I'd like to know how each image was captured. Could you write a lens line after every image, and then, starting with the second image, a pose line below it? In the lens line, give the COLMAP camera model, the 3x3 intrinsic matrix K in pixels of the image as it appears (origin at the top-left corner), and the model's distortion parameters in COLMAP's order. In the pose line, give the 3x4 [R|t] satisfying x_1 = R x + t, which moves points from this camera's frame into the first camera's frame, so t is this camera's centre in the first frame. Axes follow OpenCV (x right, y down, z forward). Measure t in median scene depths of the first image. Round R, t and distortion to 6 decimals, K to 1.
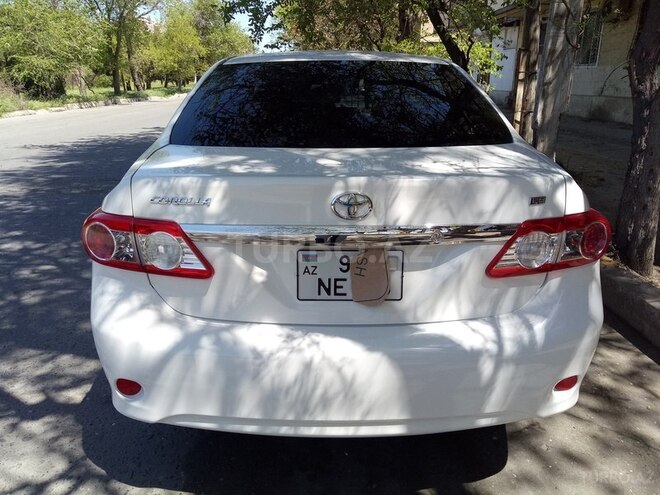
lens RADIAL K [[516.1, 0, 327.3], [0, 516.1, 247.1], [0, 0, 1]] dist [0.016231, -0.005997]
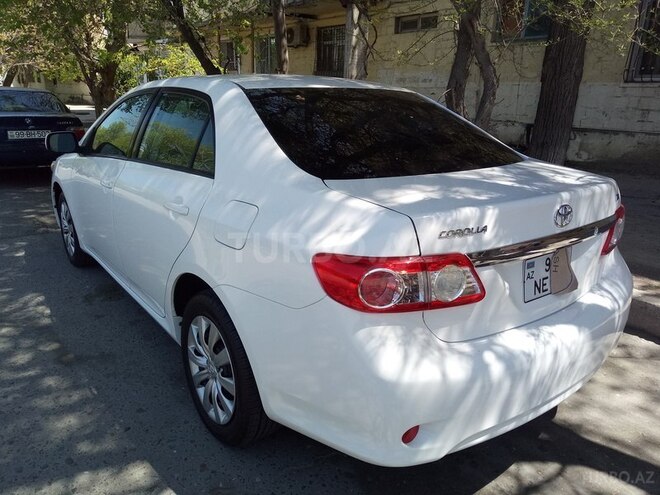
lens RADIAL K [[516.1, 0, 327.3], [0, 516.1, 247.1], [0, 0, 1]] dist [0.016231, -0.005997]
pose [[0.774856, -0.152693, 0.613419, -1.418399], [0.159800, 0.986185, 0.043626, -0.186057], [-0.611606, 0.064221, 0.788552, 0.437473]]
